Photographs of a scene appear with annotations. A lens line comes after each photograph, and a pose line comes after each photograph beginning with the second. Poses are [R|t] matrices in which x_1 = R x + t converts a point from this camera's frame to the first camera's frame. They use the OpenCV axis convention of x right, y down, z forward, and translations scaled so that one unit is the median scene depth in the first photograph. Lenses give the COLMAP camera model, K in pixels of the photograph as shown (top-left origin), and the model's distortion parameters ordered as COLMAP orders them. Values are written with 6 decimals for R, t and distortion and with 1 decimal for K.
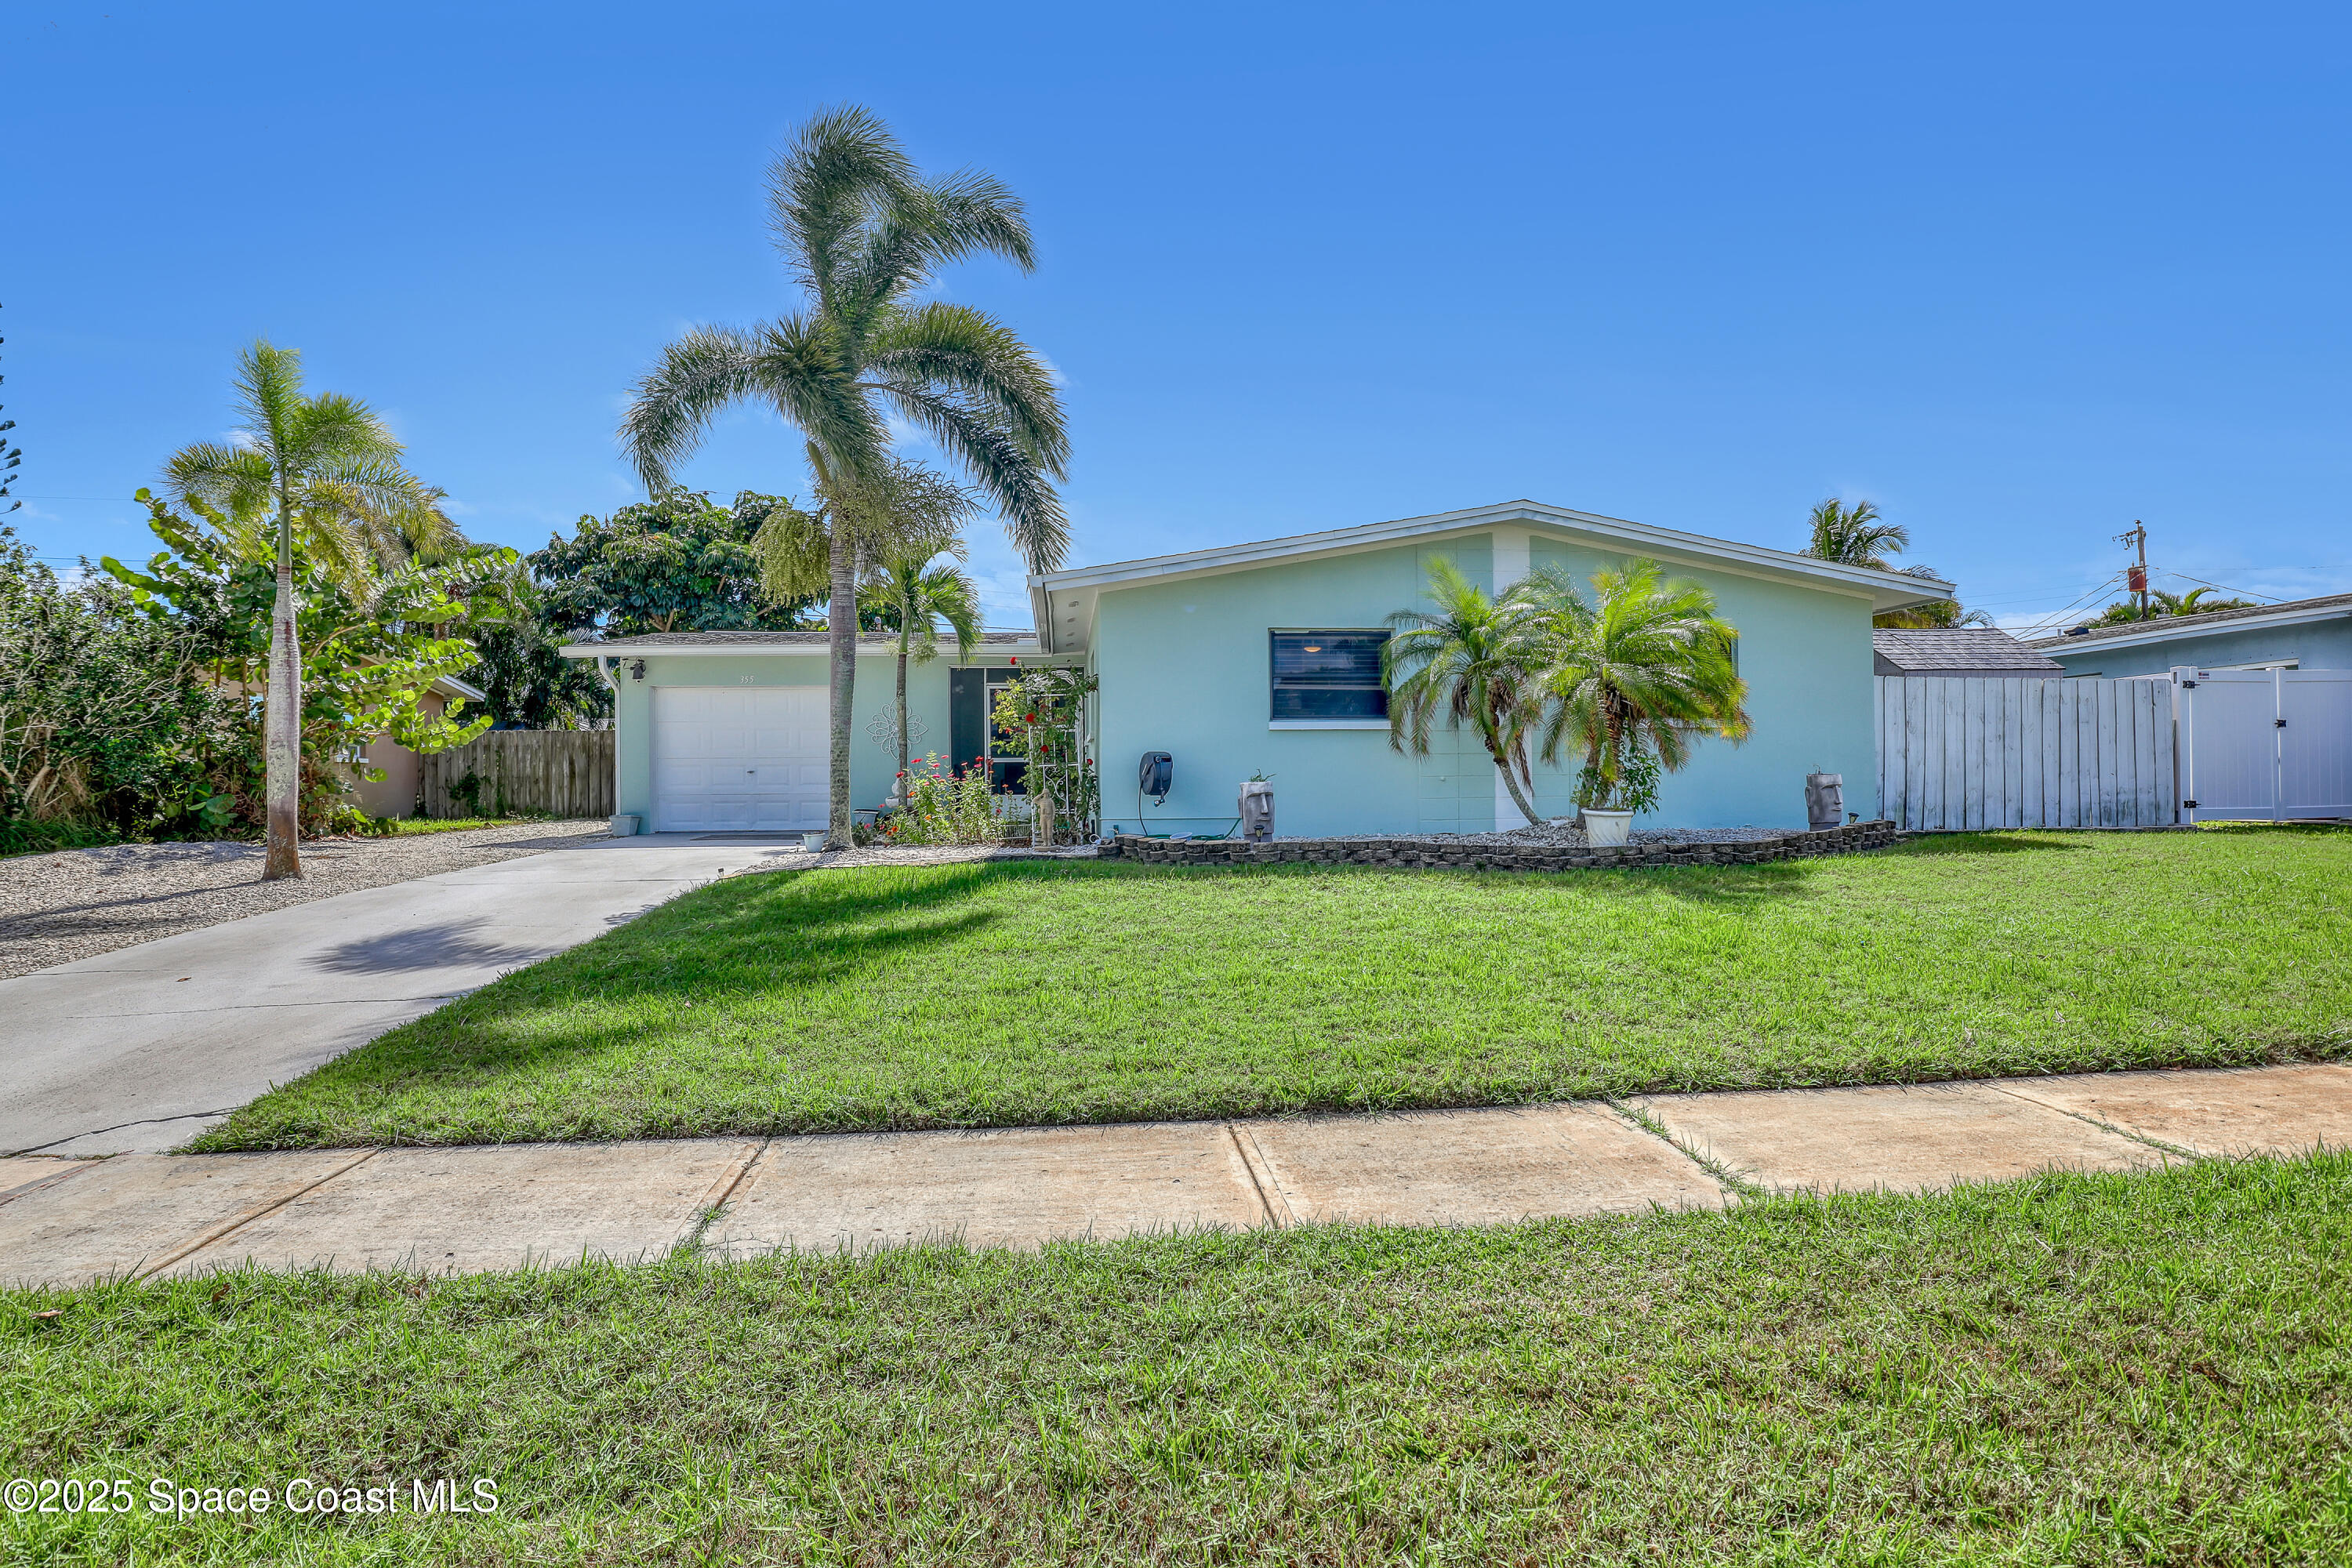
lens RADIAL K [[1071.4, 0, 1176.0], [0, 1071.4, 784.0], [0, 0, 1]] dist [-0.051345, 0.000253]
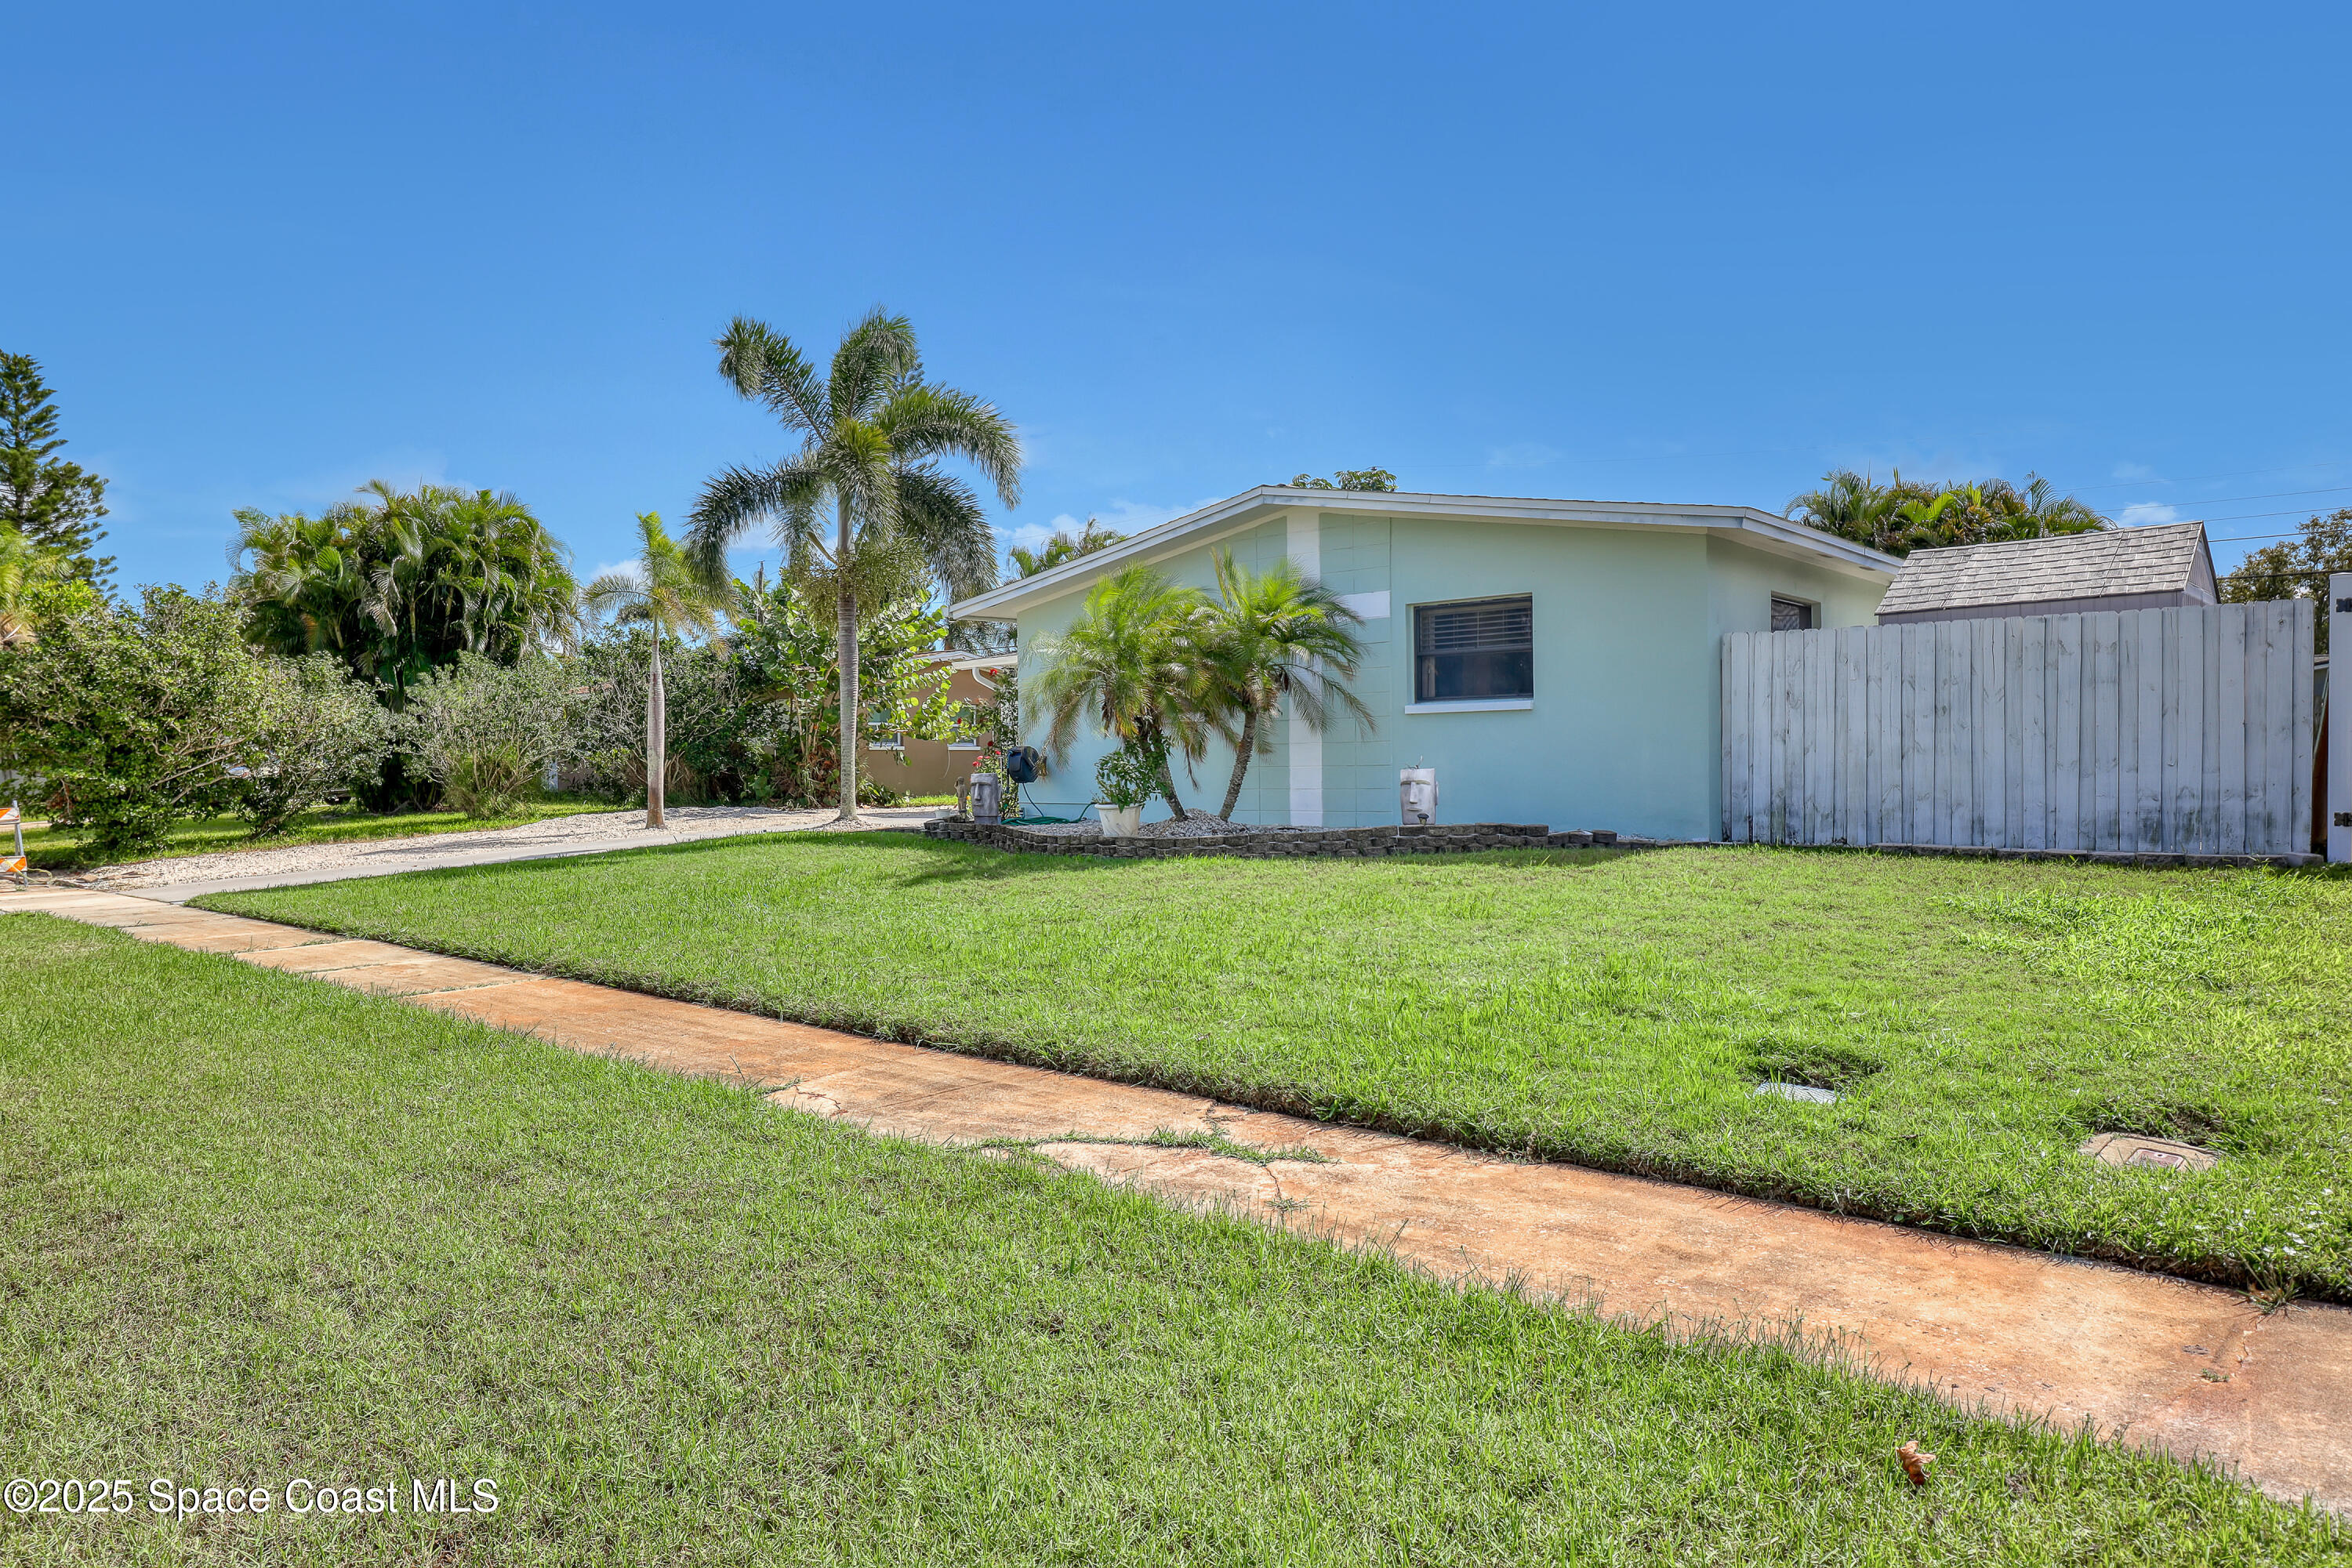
lens RADIAL K [[1285.3, 0, 1179.7], [0, 1285.3, 781.6], [0, 0, 1]] dist [-0.051427, 0.021852]
pose [[0.731102, 0.007565, -0.682227, 1.021064], [0.001205, 0.999923, 0.012378, -0.009781], [0.682268, -0.009871, 0.731036, 0.087742]]
